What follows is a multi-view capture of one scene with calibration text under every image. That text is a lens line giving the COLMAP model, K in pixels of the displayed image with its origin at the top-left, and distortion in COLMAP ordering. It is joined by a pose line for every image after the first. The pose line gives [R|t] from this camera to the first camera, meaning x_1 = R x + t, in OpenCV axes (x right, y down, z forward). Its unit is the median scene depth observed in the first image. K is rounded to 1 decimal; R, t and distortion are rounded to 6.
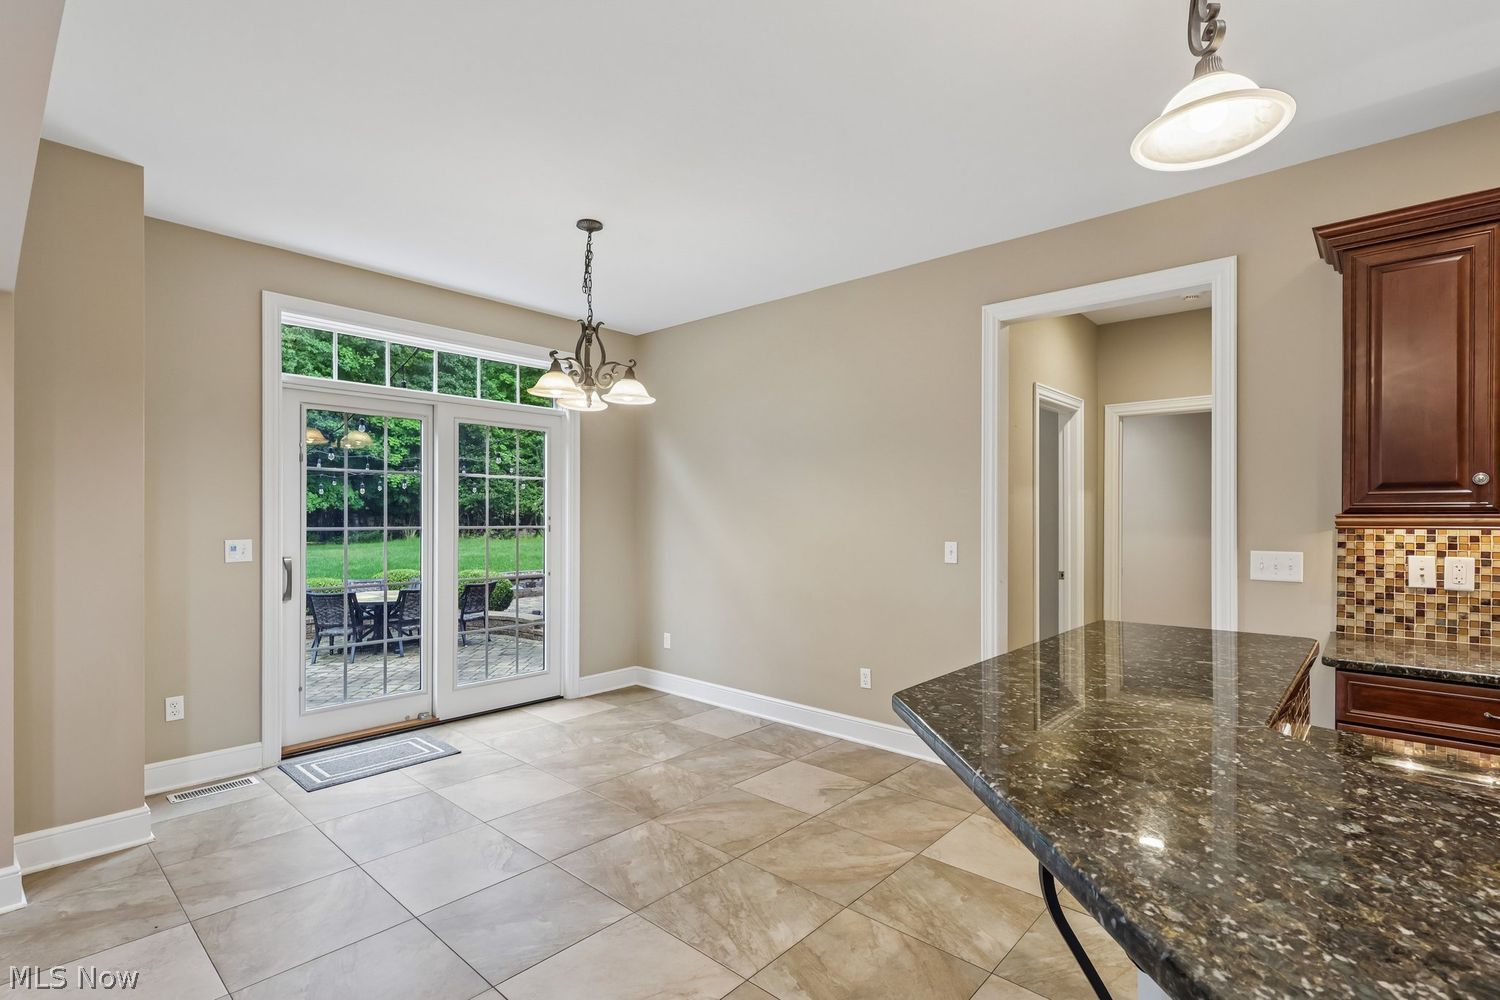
lens RADIAL K [[706.0, 0, 745.9], [0, 706.0, 515.3], [0, 0, 1]] dist [0.002831, 0.000282]
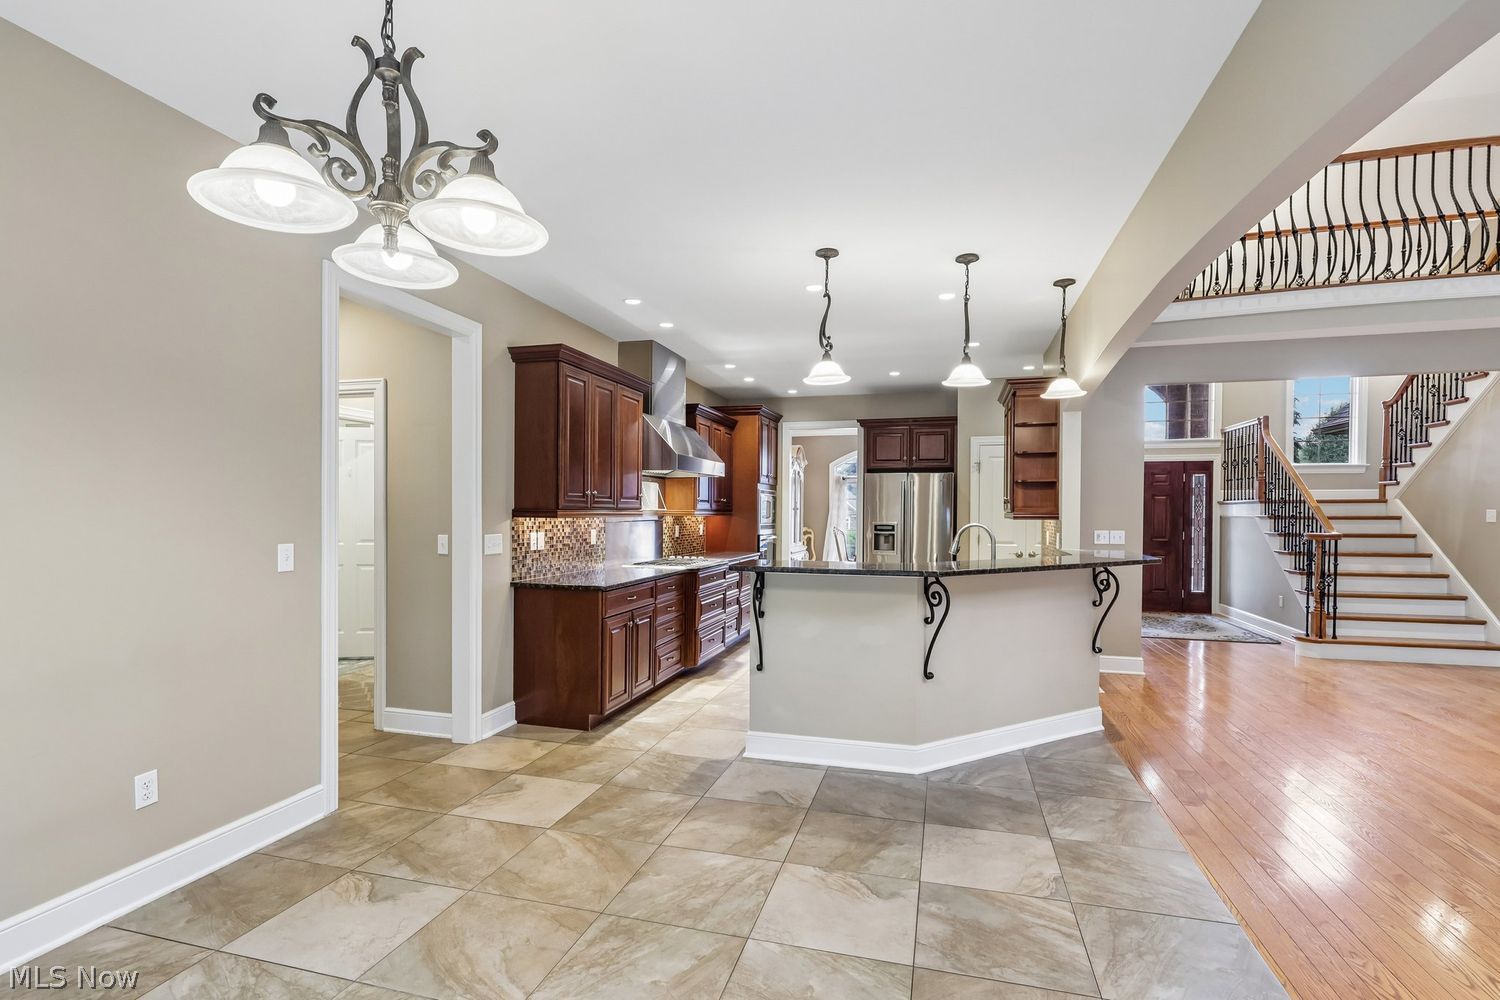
lens RADIAL K [[708.2, 0, 748.3], [0, 708.2, 519.0], [0, 0, 1]] dist [0.002172, -0.000187]
pose [[-0.445305, -0.014865, 0.895256, -0.803998], [-0.008904, 0.999886, 0.012174, -0.004213], [-0.895335, -0.002550, -0.445386, 1.151945]]
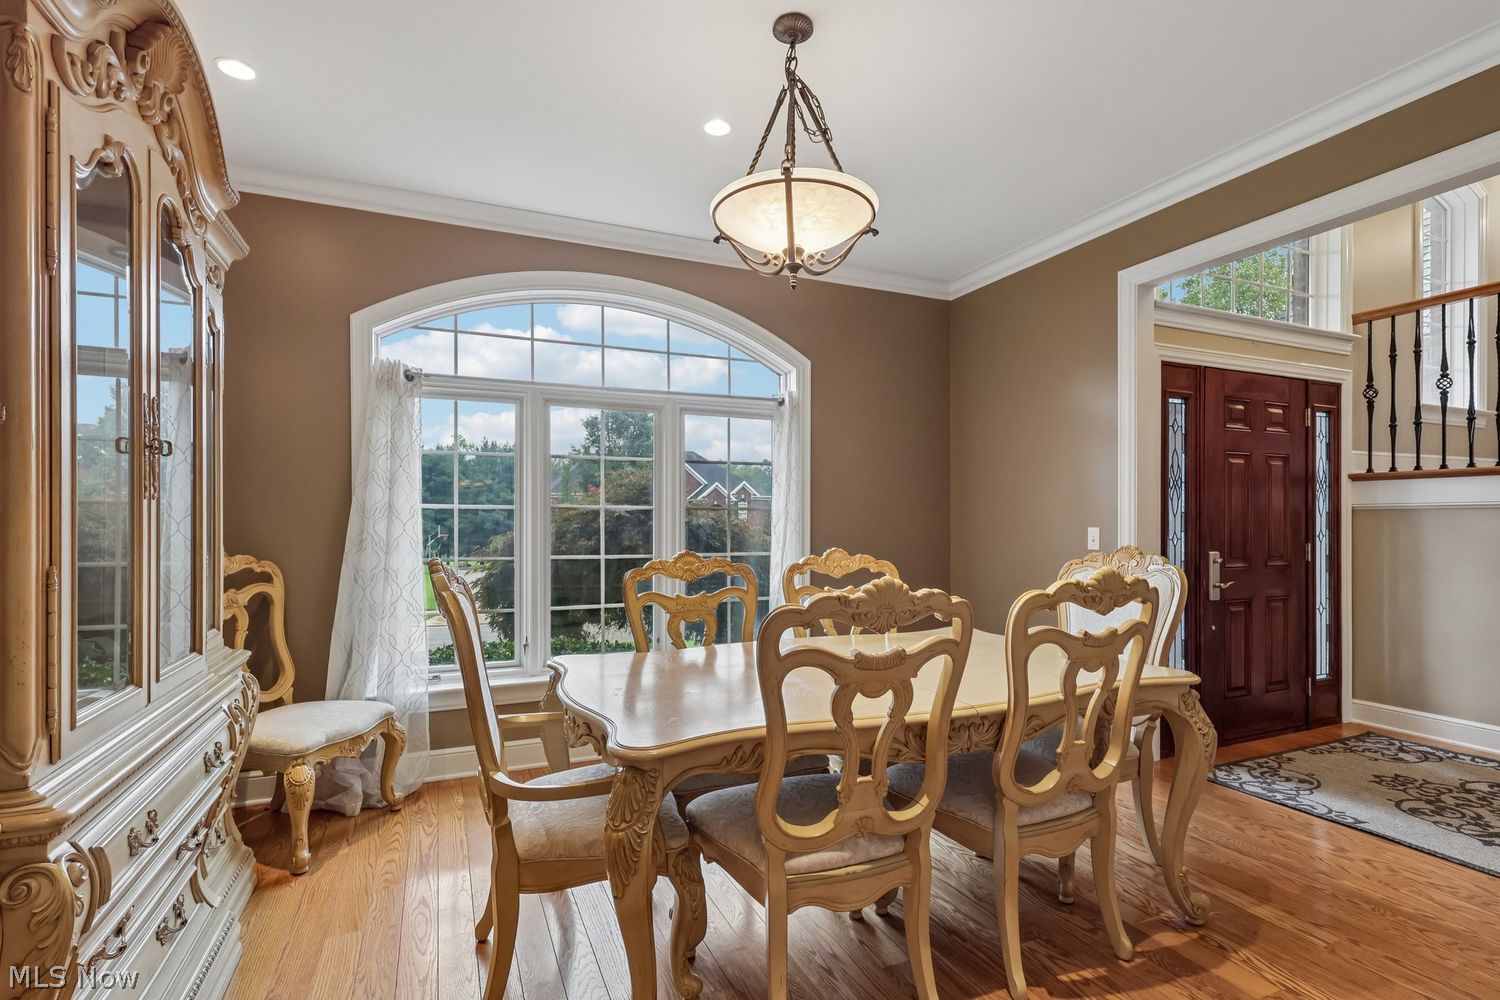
lens RADIAL K [[708.2, 0, 748.3], [0, 708.2, 519.0], [0, 0, 1]] dist [0.002172, -0.000187]
pose [[-0.912794, 0.000367, 0.408421, 1.680207], [-0.001484, 0.999990, -0.004215, 0.036820], [-0.408418, -0.004453, -0.912784, -0.367984]]
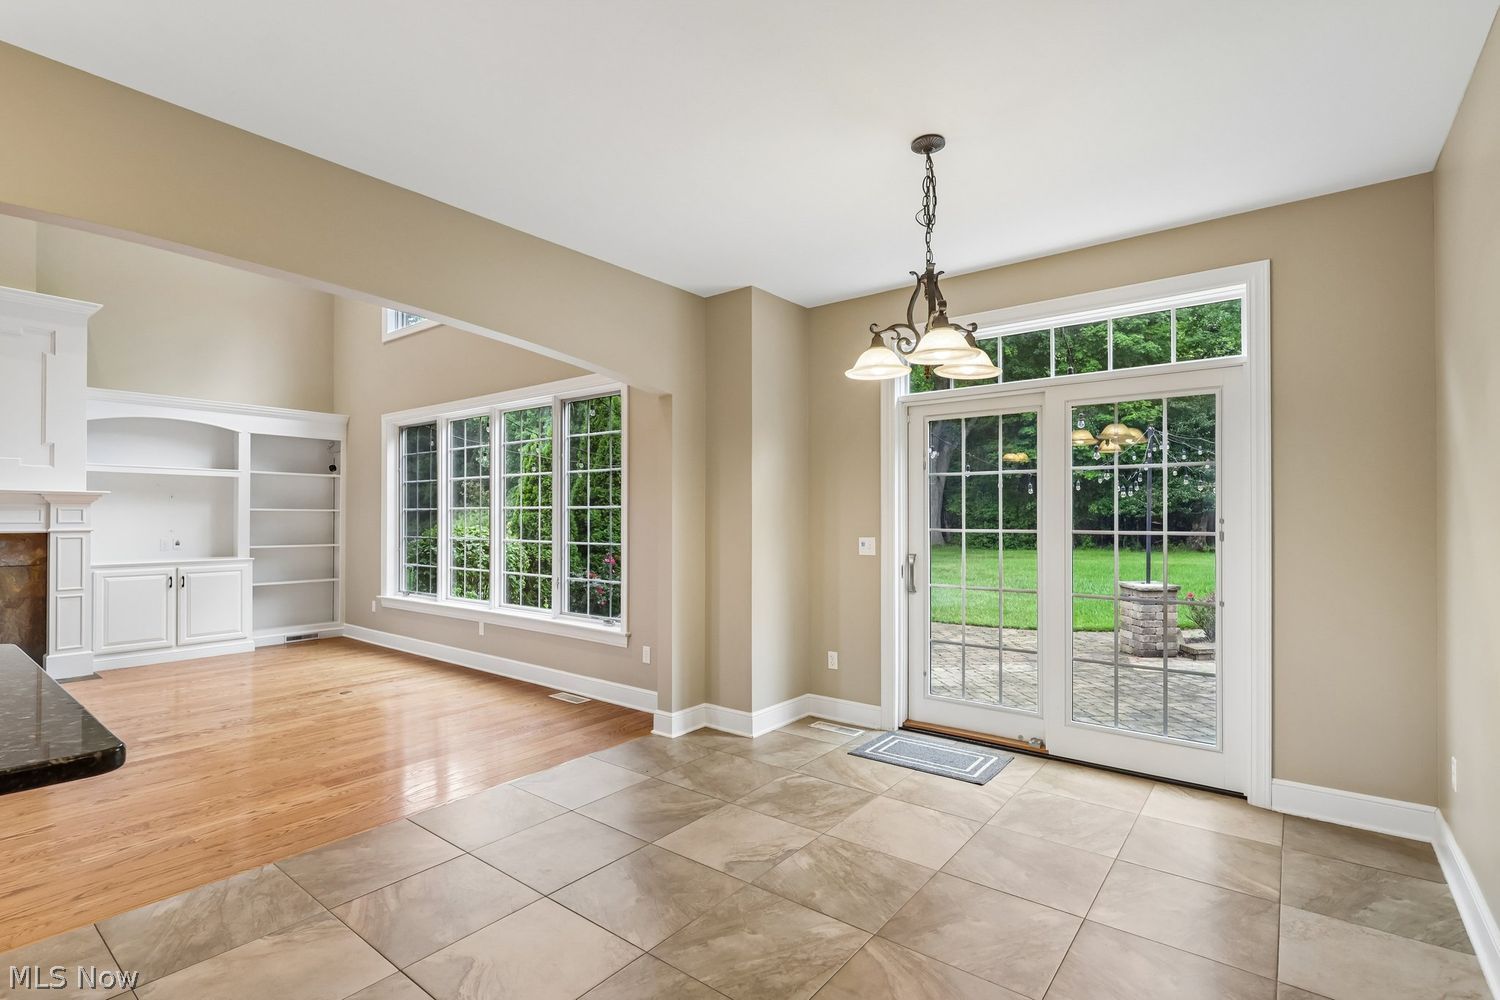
lens RADIAL K [[706.0, 0, 745.9], [0, 706.0, 515.3], [0, 0, 1]] dist [0.002831, 0.000282]
pose [[0.066601, -0.004972, -0.997767, 0.620390], [0.001156, 0.999987, -0.004906, 0.001715], [0.997779, -0.000826, 0.066606, 0.866322]]
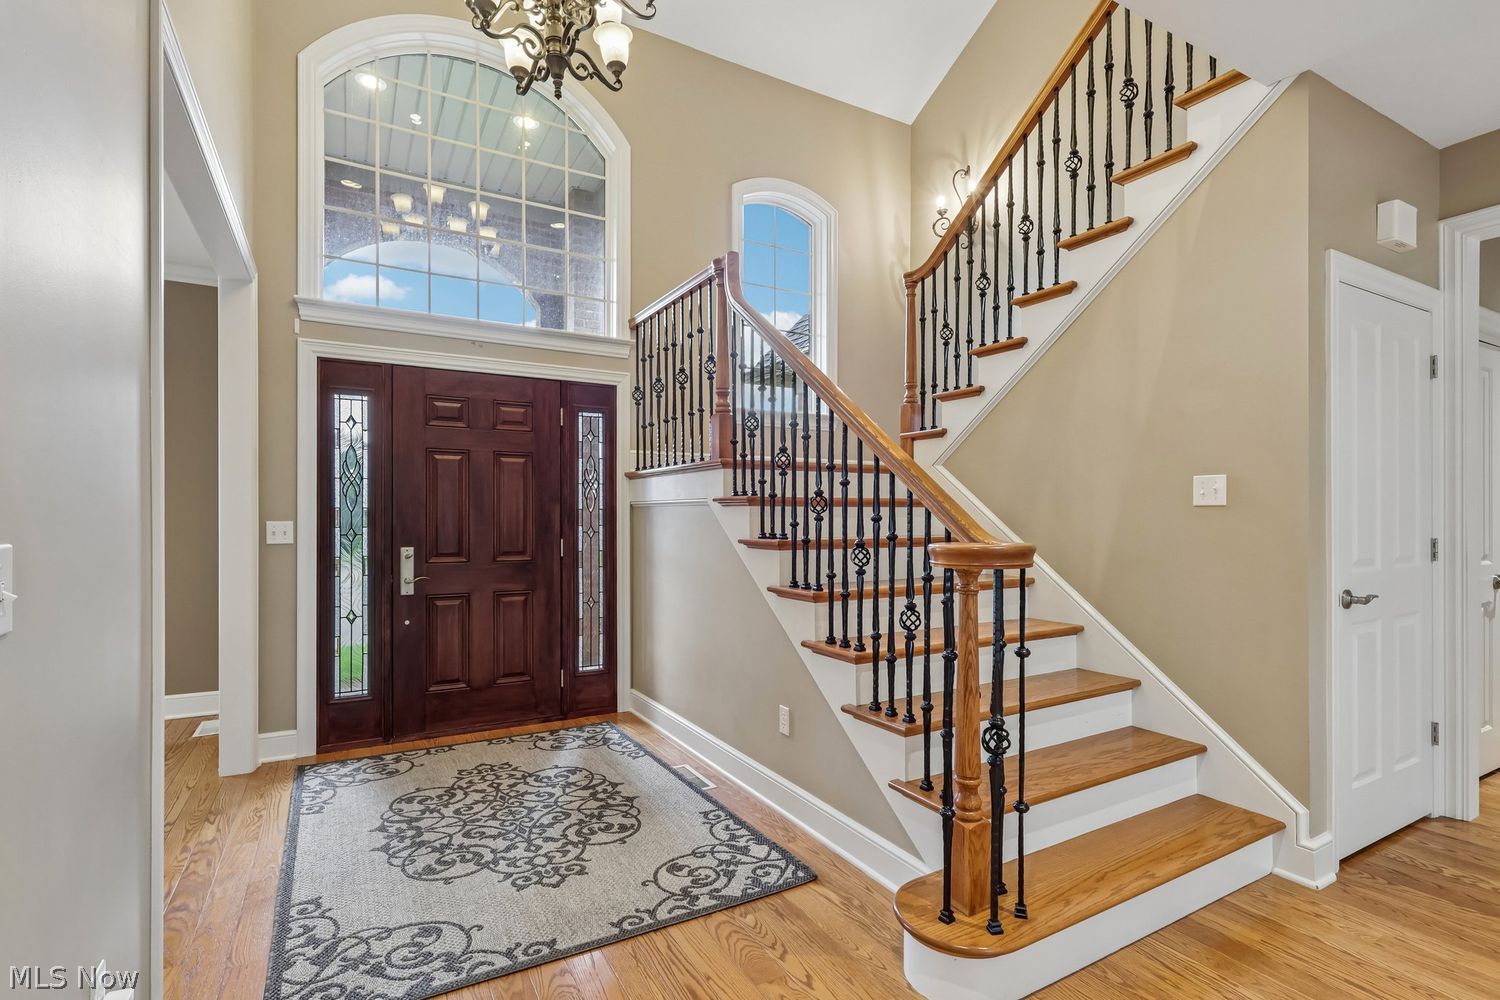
lens RADIAL K [[708.2, 0, 748.3], [0, 708.2, 519.0], [0, 0, 1]] dist [0.002172, -0.000187]
pose [[-0.950483, -0.004697, 0.310741, 0.419757], [-0.004993, 0.999988, -0.000159, 0.033623], [-0.310737, -0.001702, -0.950494, -0.849662]]
